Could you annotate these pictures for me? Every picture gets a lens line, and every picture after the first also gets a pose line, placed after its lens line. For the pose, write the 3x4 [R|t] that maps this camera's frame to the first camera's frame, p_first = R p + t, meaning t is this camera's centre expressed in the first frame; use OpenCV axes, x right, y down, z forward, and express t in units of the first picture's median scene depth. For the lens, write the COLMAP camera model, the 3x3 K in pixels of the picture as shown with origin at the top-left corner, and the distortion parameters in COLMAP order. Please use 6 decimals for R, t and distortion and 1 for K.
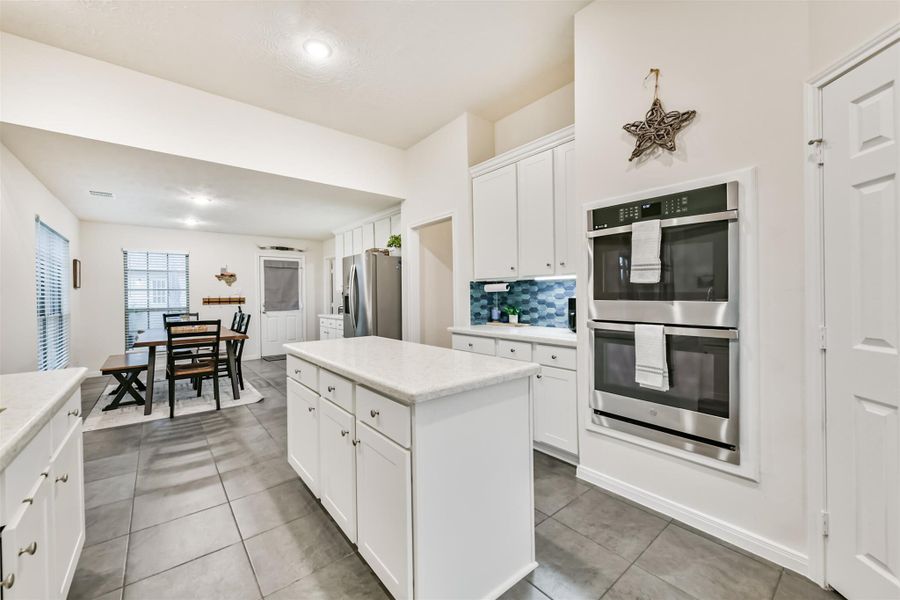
lens RADIAL K [[351.2, 0, 446.5], [0, 351.2, 295.5], [0, 0, 1]] dist [0.025826, -0.000018]
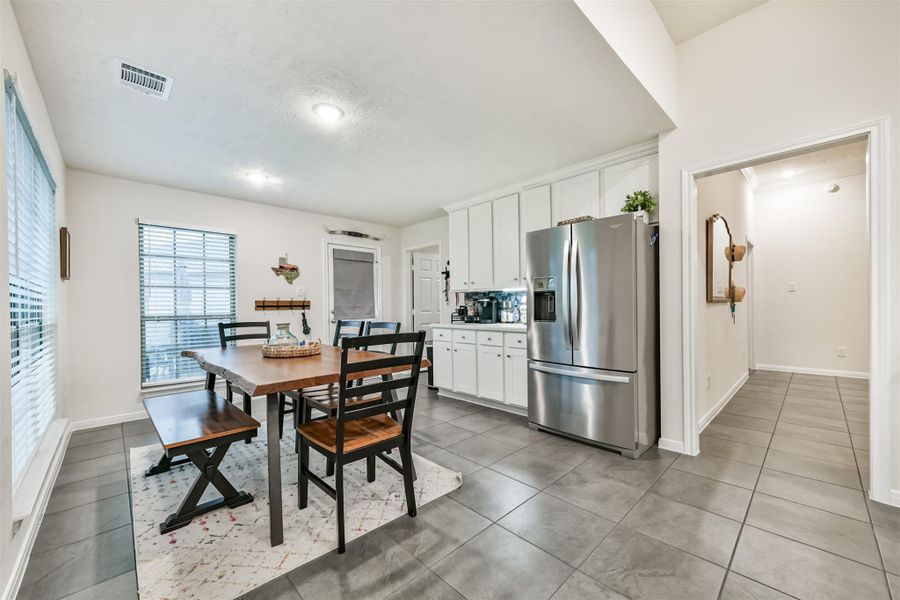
lens RADIAL K [[351.2, 0, 457.4], [0, 351.2, 304.8], [0, 0, 1]] dist [0.025826, -0.000018]
pose [[0.995948, 0.001027, 0.089926, -0.351492], [-0.000359, 0.999972, -0.007450, 0.019534], [-0.089931, 0.007388, 0.995921, 0.284638]]
